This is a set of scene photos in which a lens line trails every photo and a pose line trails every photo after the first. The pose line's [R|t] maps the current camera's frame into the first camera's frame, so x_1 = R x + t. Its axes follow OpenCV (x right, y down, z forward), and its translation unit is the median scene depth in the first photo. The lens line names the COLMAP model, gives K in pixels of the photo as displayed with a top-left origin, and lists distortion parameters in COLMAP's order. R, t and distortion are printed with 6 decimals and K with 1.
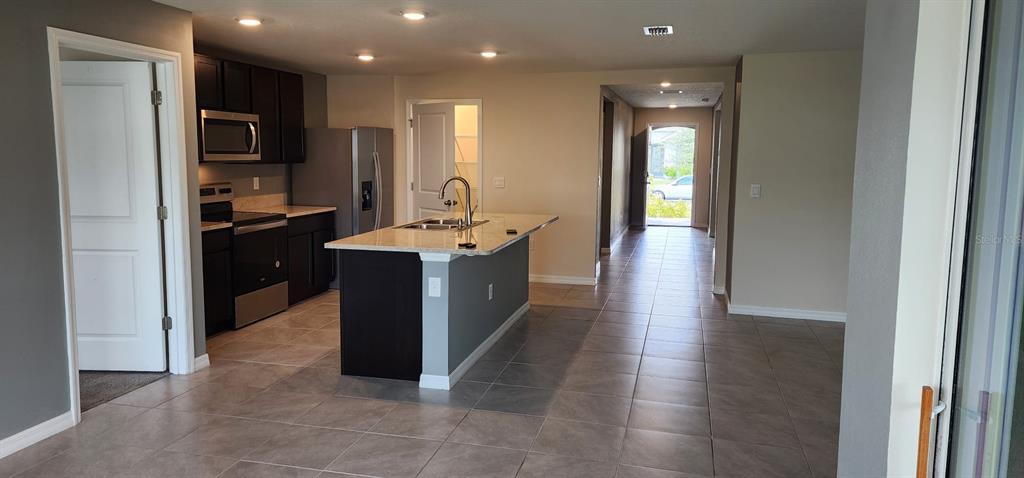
lens RADIAL K [[680.1, 0, 512.4], [0, 680.1, 238.9], [0, 0, 1]] dist [0.051809, -0.003737]
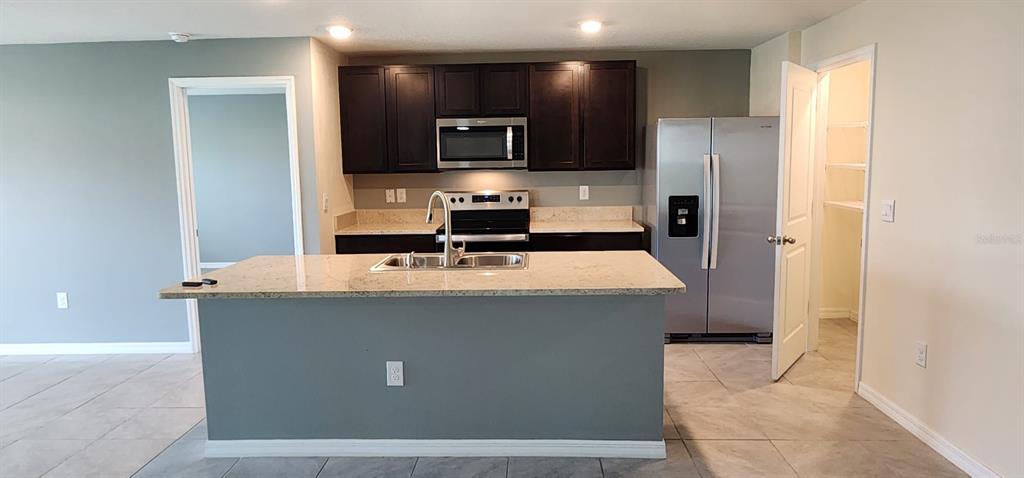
lens RADIAL K [[680.1, 0, 511.0], [0, 680.1, 231.7], [0, 0, 1]] dist [0.051809, -0.003737]
pose [[0.204405, 0.104707, -0.973270, 0.508494], [-0.111021, 0.990327, 0.083226, -0.101409], [0.972570, 0.091041, 0.214053, 0.782039]]
